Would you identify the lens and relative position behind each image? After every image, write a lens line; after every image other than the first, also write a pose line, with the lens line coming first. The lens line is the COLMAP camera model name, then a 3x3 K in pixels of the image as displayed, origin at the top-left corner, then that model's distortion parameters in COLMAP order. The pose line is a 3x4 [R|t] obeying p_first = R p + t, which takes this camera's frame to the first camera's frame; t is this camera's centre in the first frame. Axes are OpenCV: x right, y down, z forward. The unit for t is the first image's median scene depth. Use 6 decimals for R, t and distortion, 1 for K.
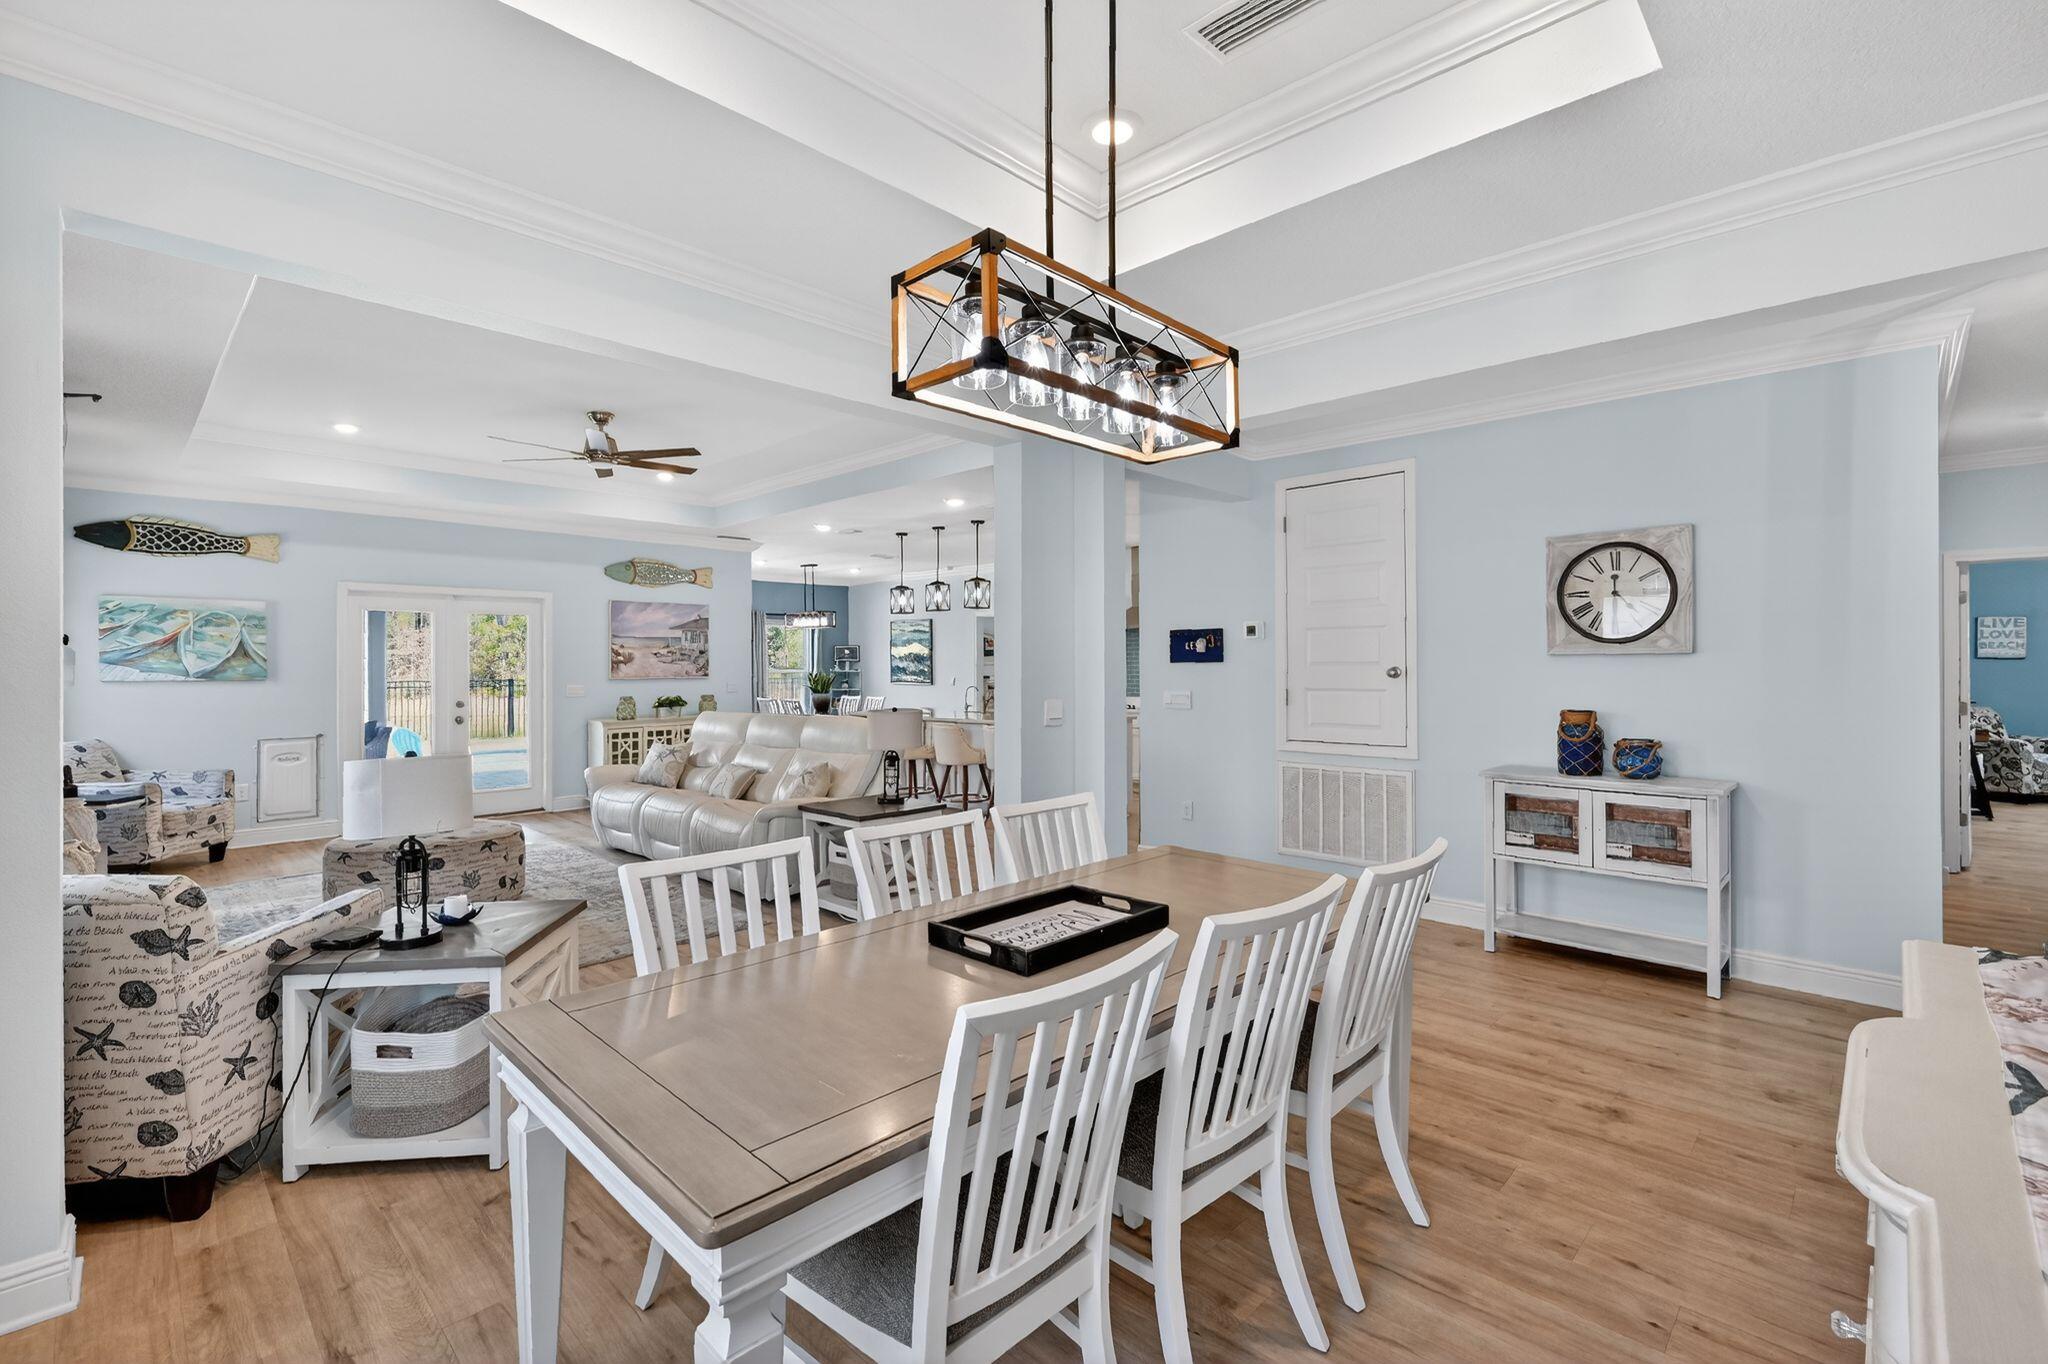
lens RADIAL K [[892.8, 0, 1020.3], [0, 892.8, 667.0], [0, 0, 1]] dist [0.002120, -0.003977]
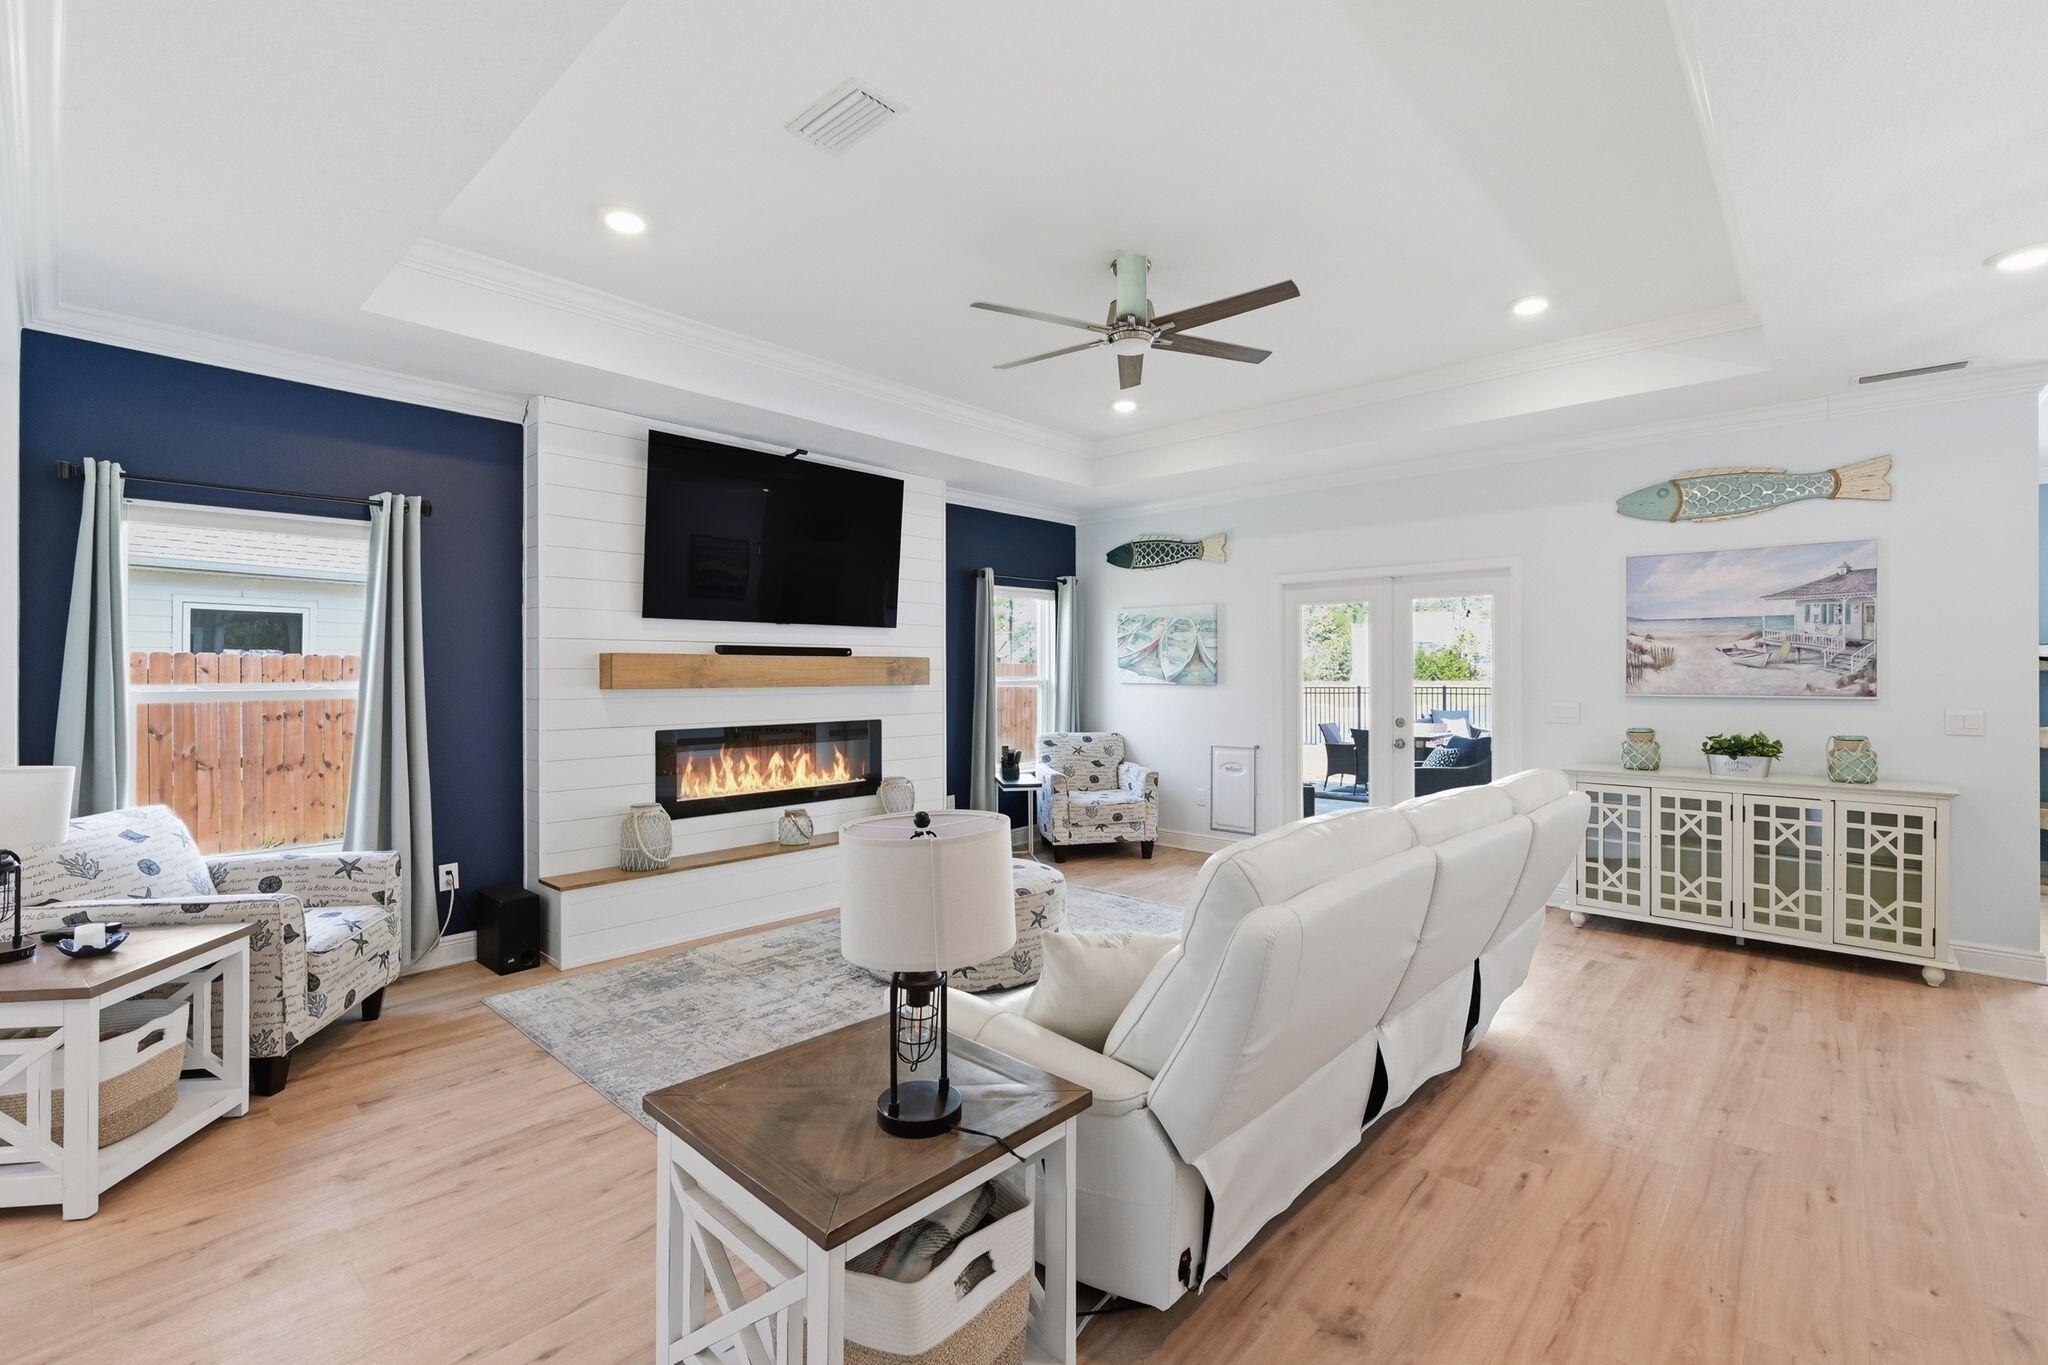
lens RADIAL K [[892.8, 0, 1010.4], [0, 892.8, 676.3], [0, 0, 1]] dist [0.002120, -0.003977]
pose [[0.005374, 0.012380, -0.999909, 0.131455], [-0.002362, 0.999921, 0.012368, -0.006032], [0.999983, 0.002296, 0.005403, 0.764336]]
